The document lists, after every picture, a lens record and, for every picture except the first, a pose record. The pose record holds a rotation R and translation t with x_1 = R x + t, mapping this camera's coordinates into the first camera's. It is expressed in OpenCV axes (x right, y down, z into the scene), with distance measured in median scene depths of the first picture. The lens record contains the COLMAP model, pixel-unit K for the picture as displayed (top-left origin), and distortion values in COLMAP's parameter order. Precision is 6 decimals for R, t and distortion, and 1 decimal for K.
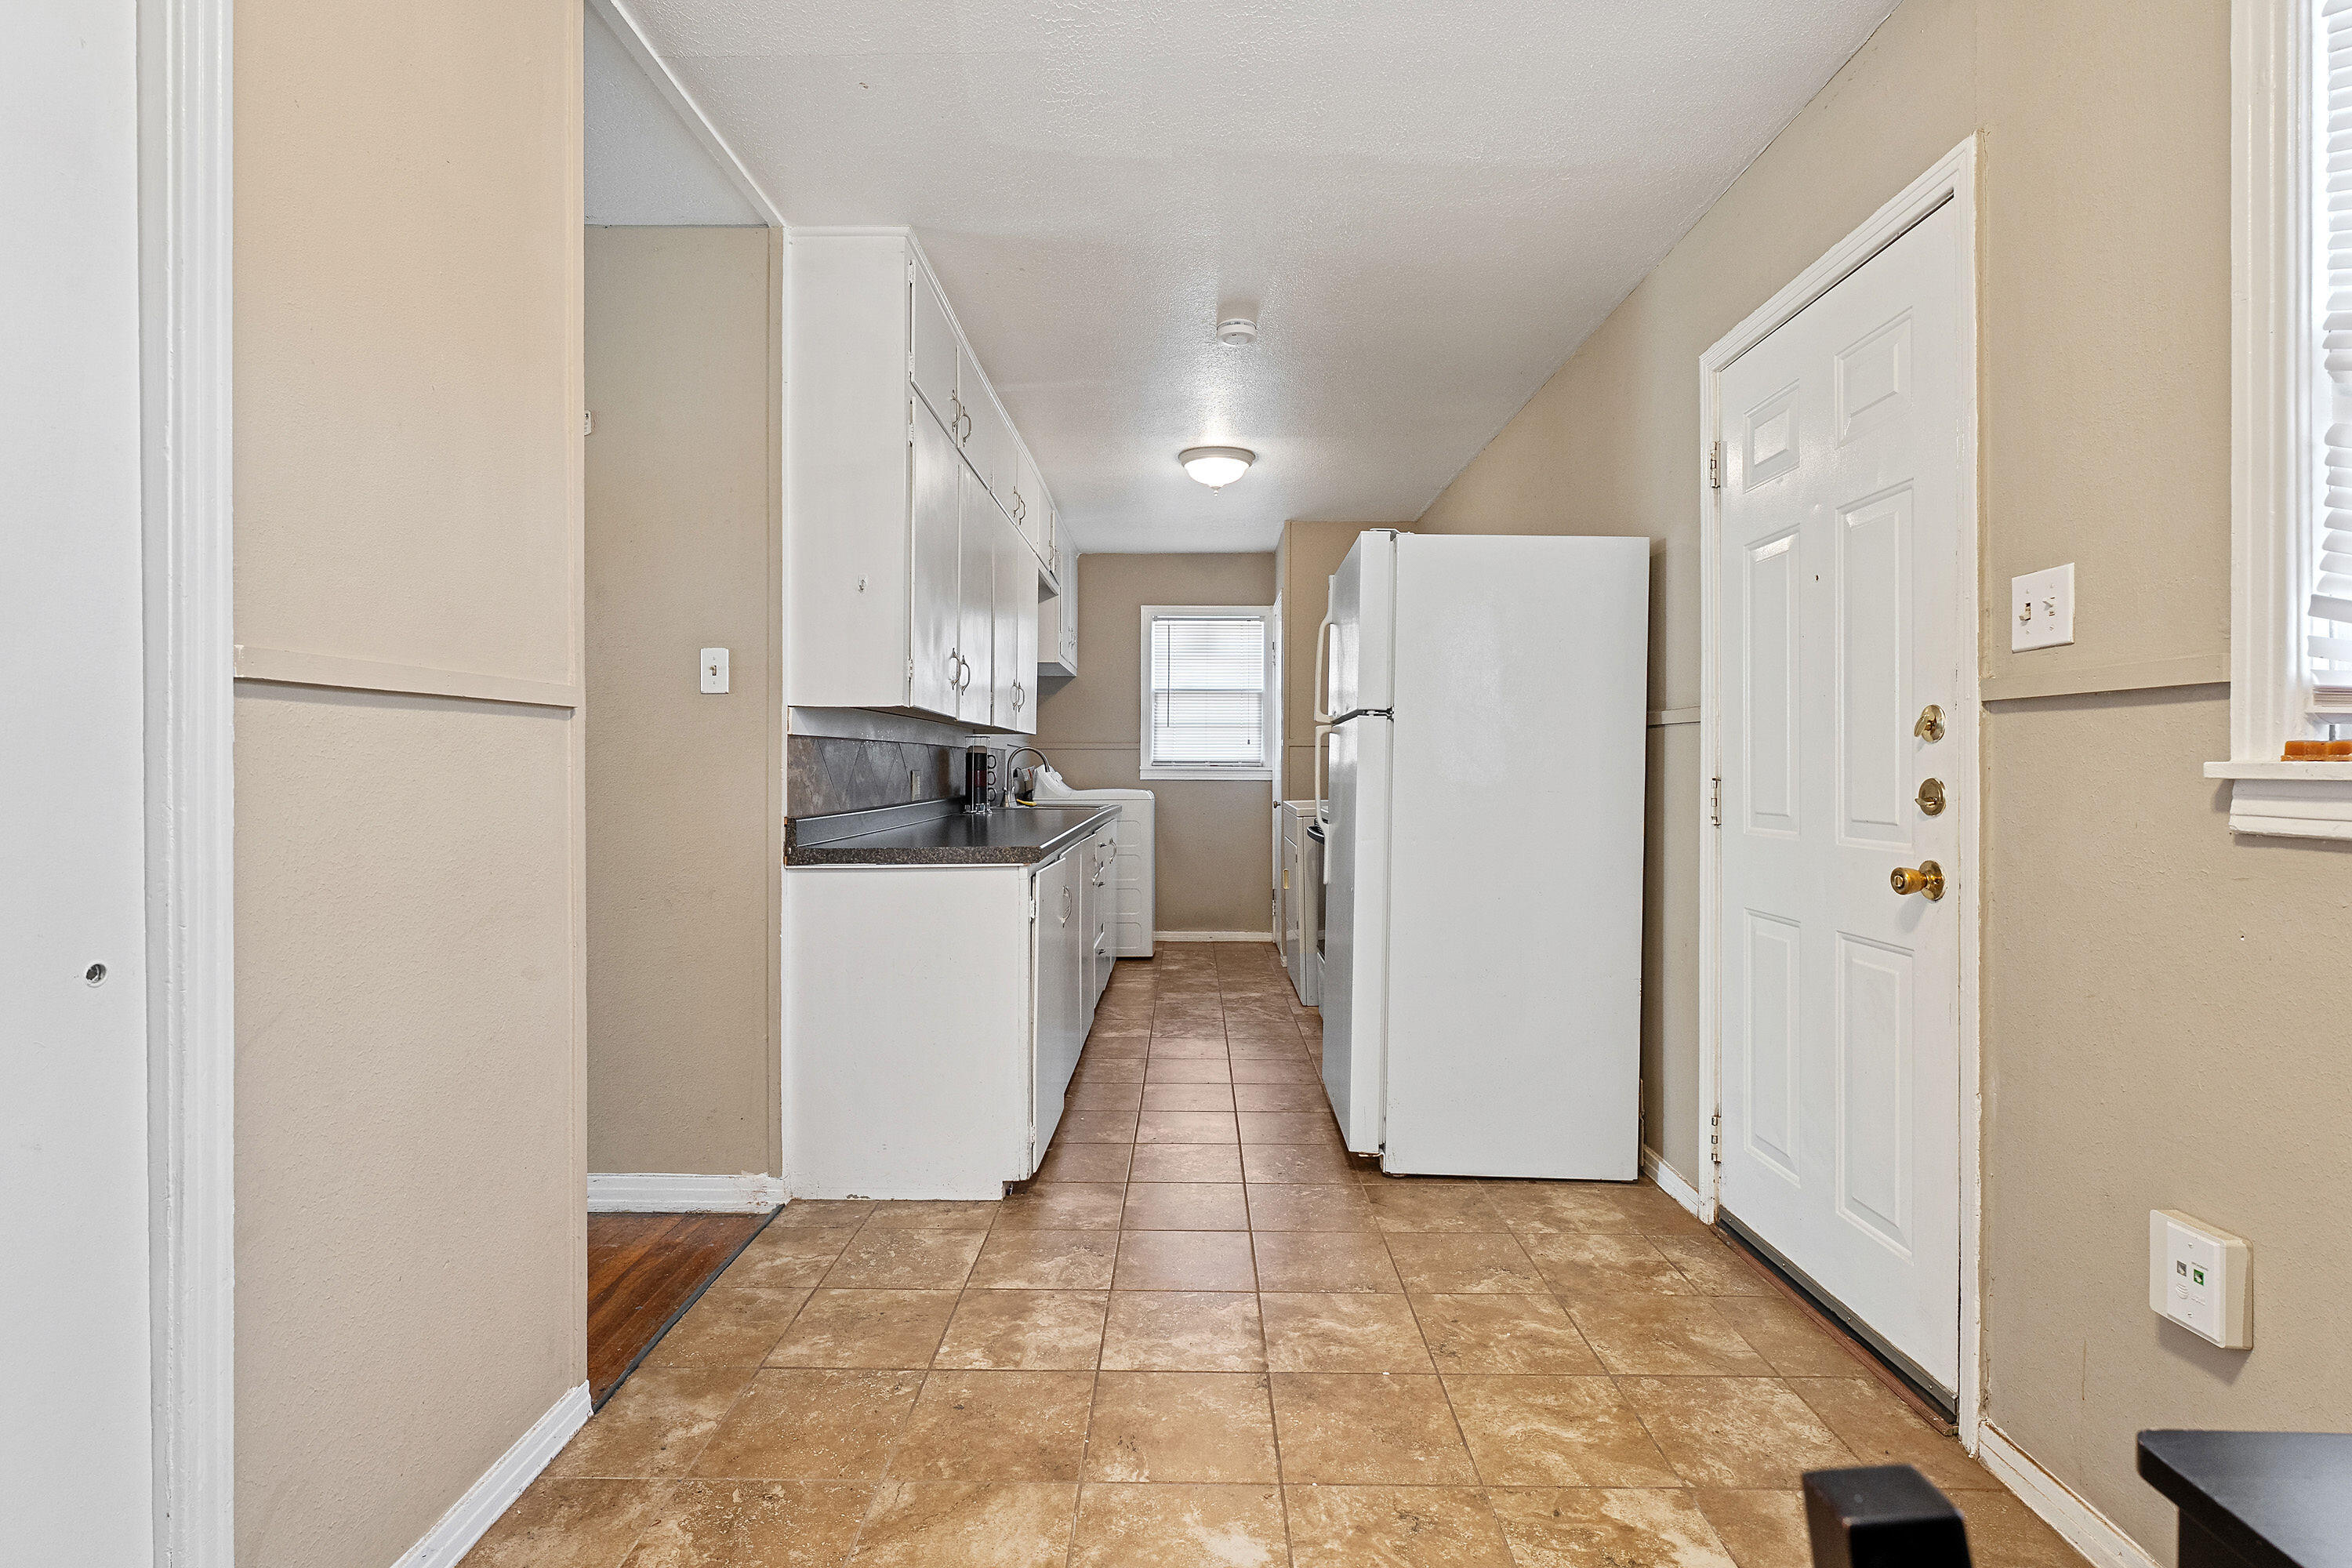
lens RADIAL K [[1117.8, 0, 1176.0], [0, 1117.8, 784.0], [0, 0, 1]] dist [0.000517, 0.000011]
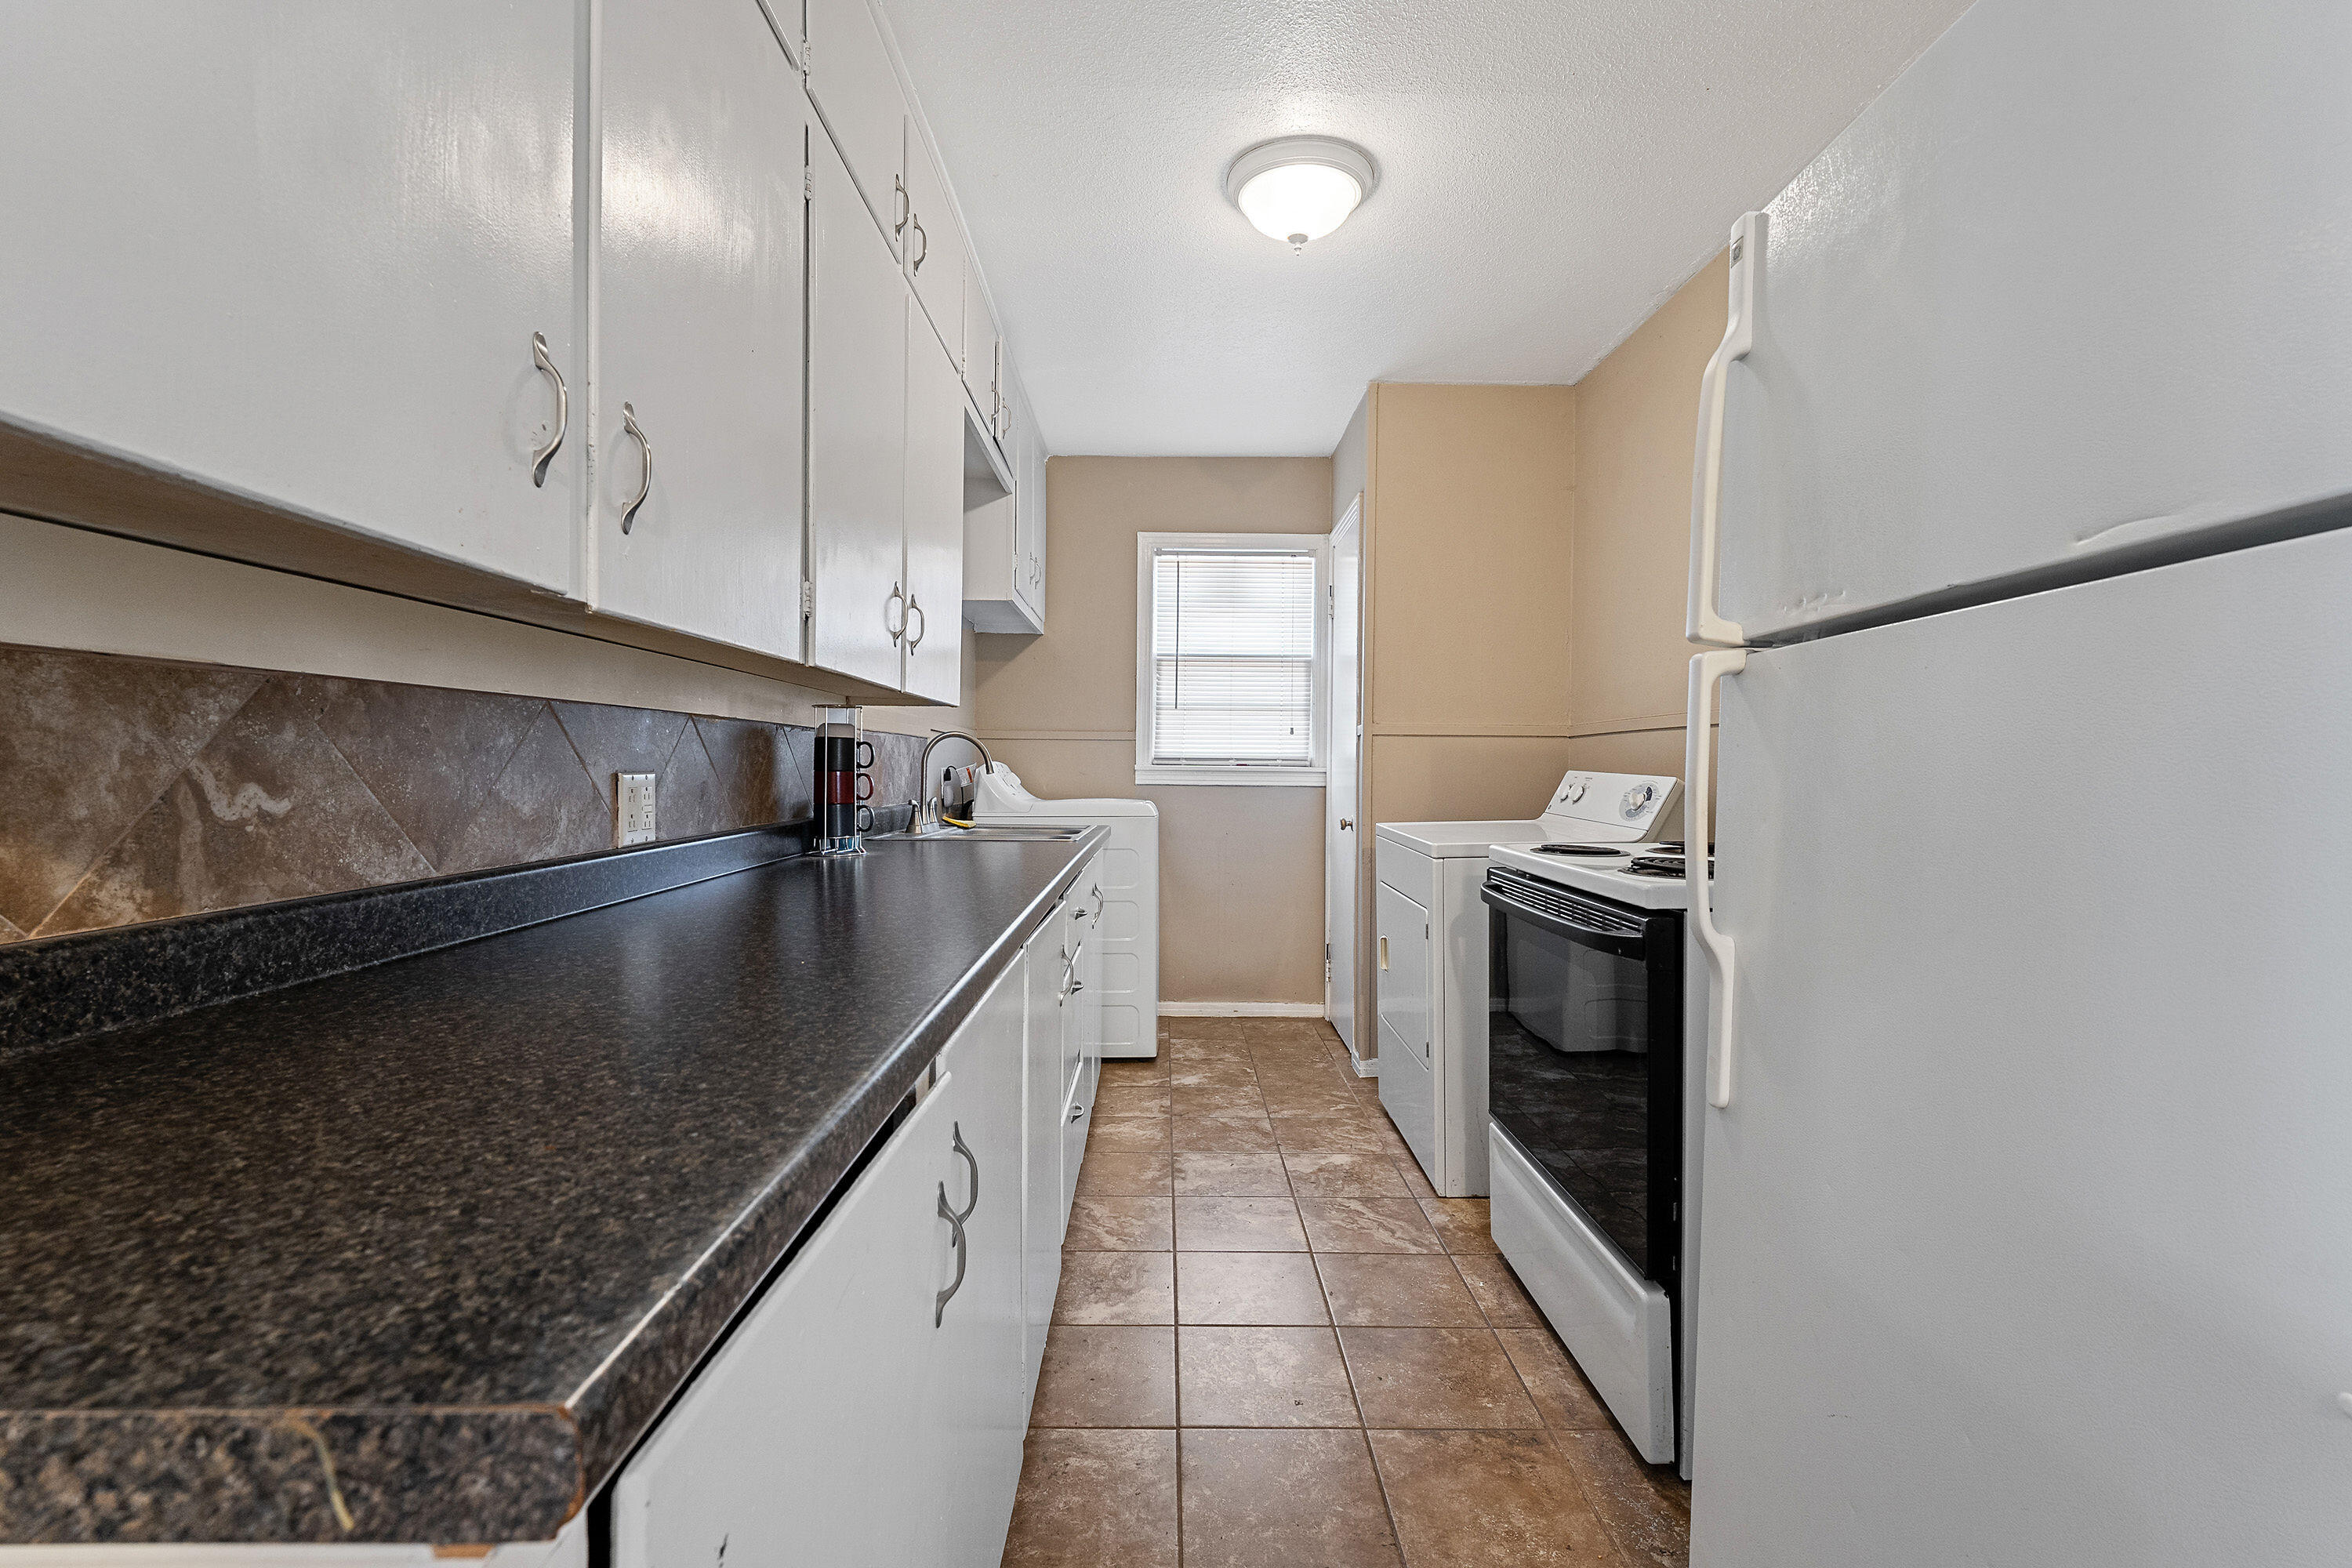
lens RADIAL K [[1039.5, 0, 1176.0], [0, 1039.5, 784.0], [0, 0, 1]] dist [0.000685, 0.000104]
pose [[0.999681, 0.005549, 0.024628, -0.023491], [-0.005612, 0.999981, 0.002479, -0.006041], [-0.024614, -0.002616, 0.999694, 0.365429]]
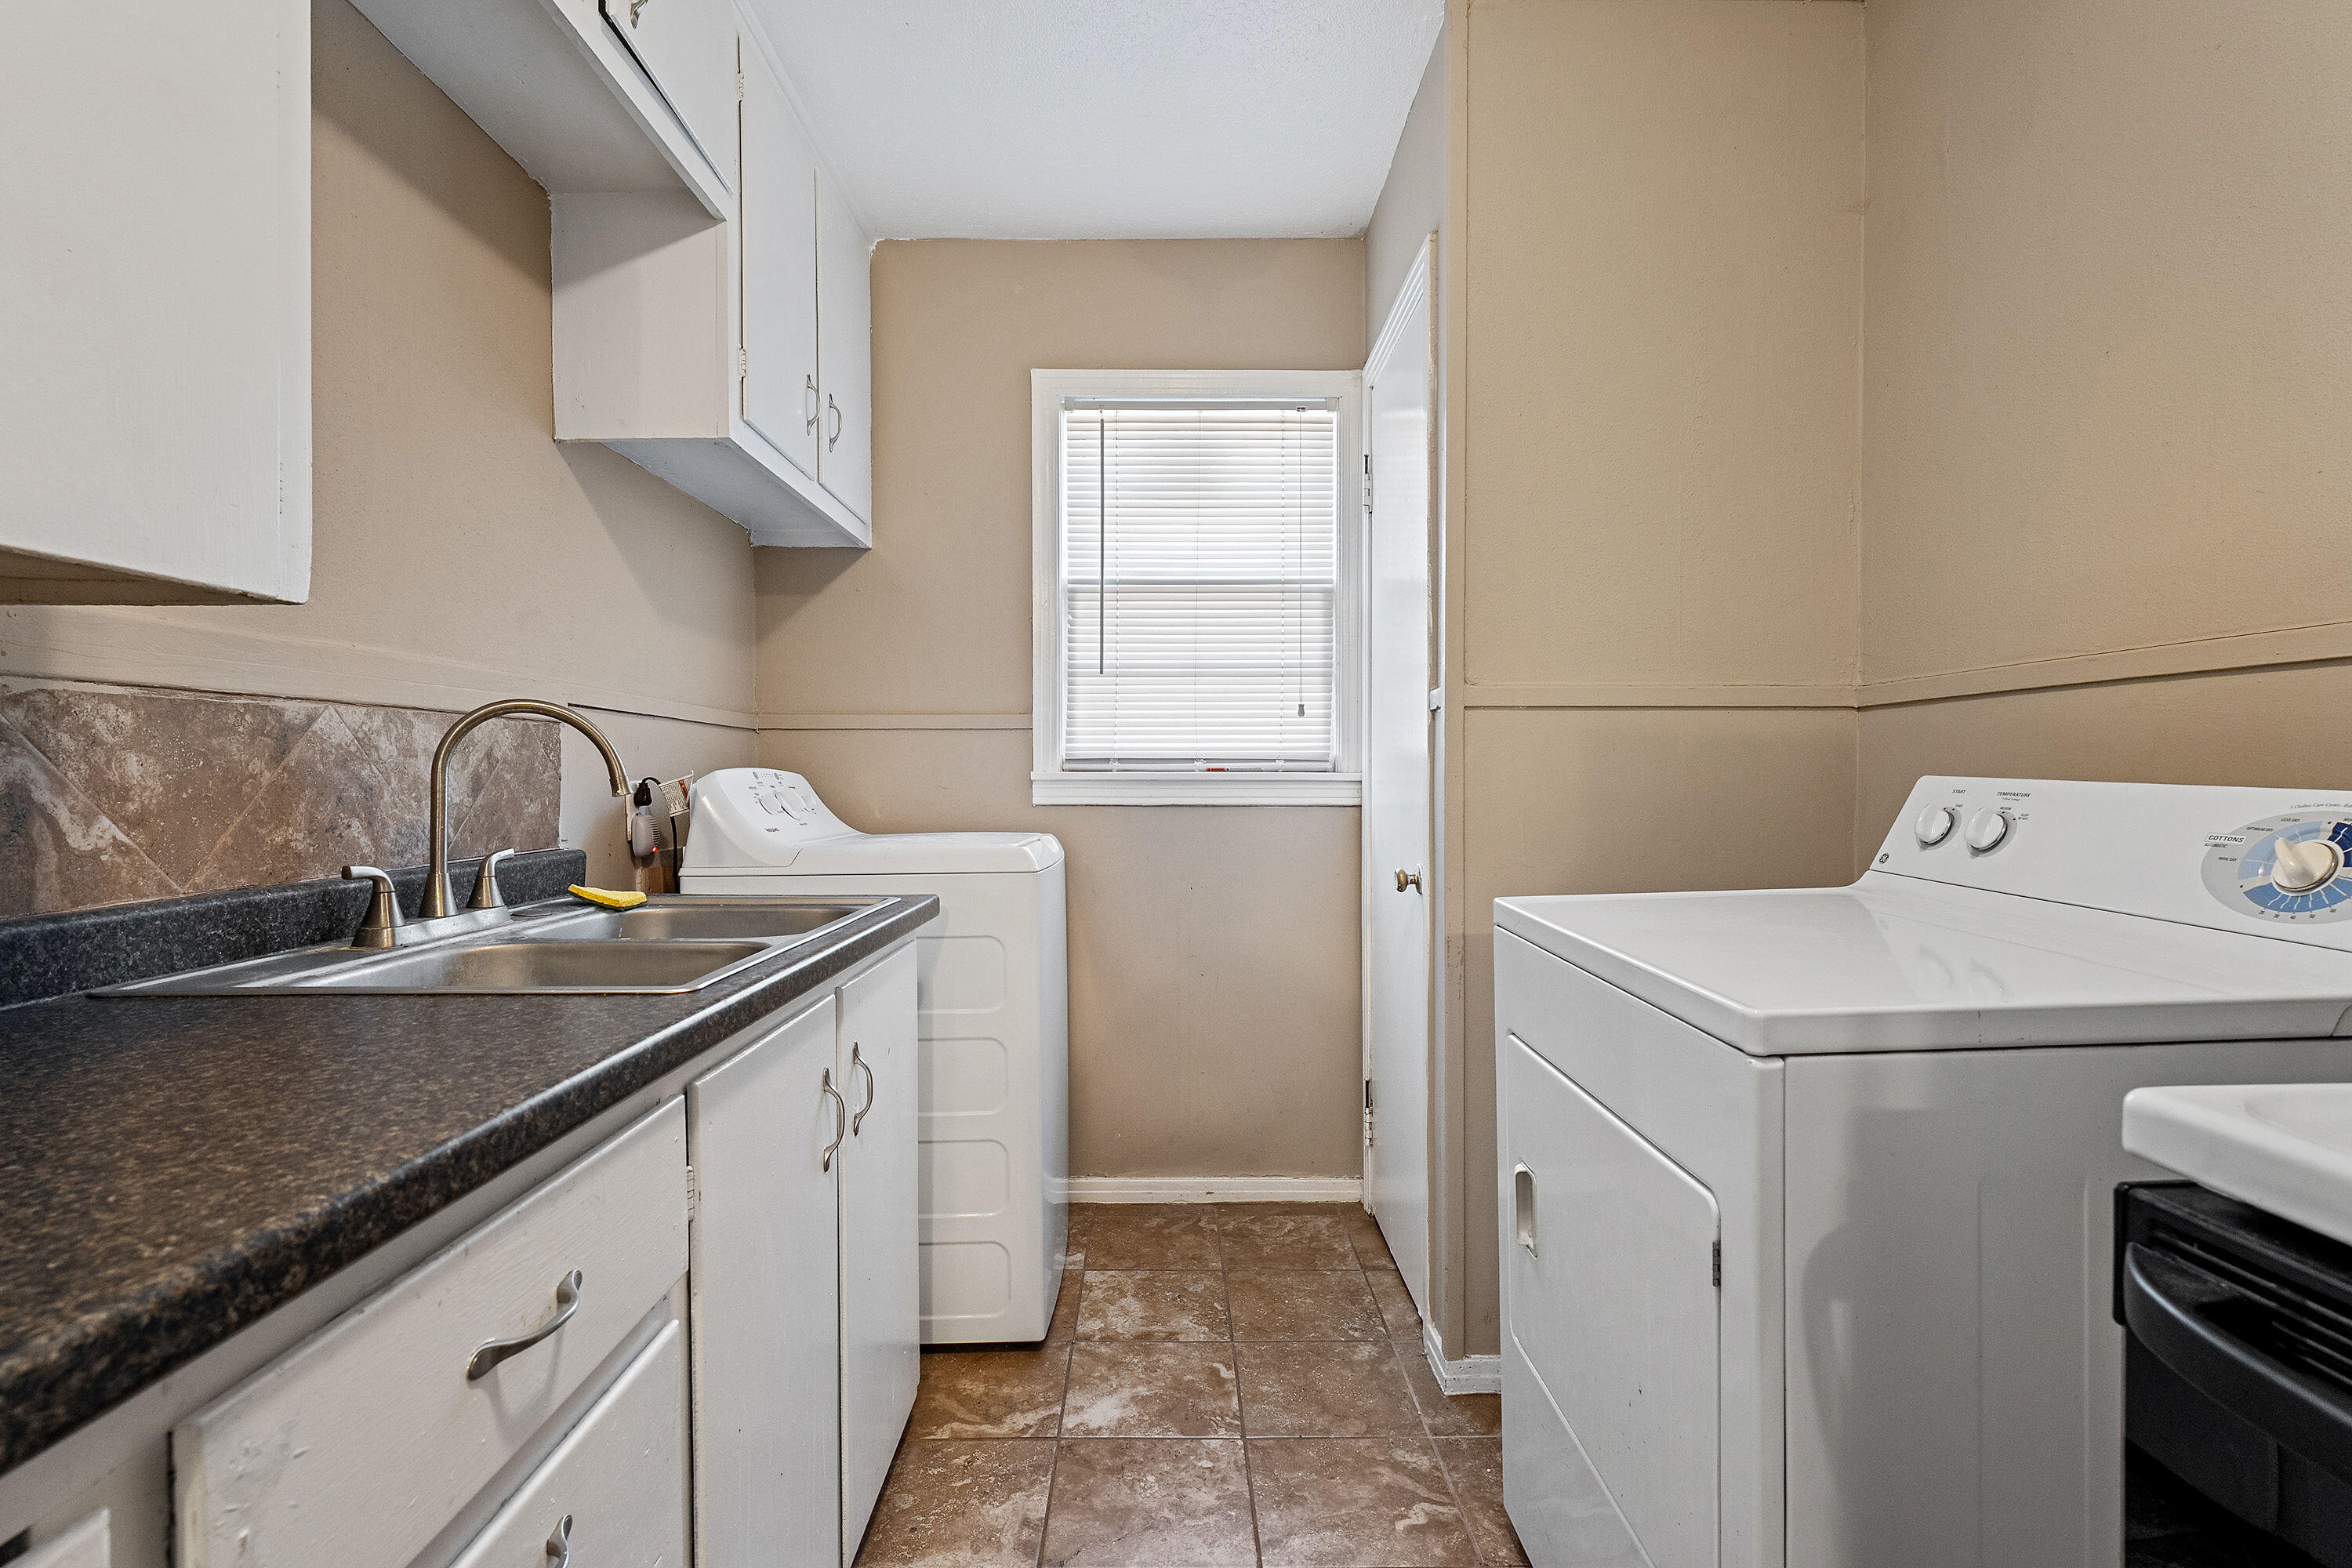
lens RADIAL K [[1117.8, 0, 1176.0], [0, 1117.8, 784.0], [0, 0, 1]] dist [0.000517, 0.000011]
pose [[0.999614, -0.002446, 0.027686, 0.008997], [0.002614, 0.999978, -0.006039, -0.009141], [-0.027671, 0.006109, 0.999598, 0.615674]]
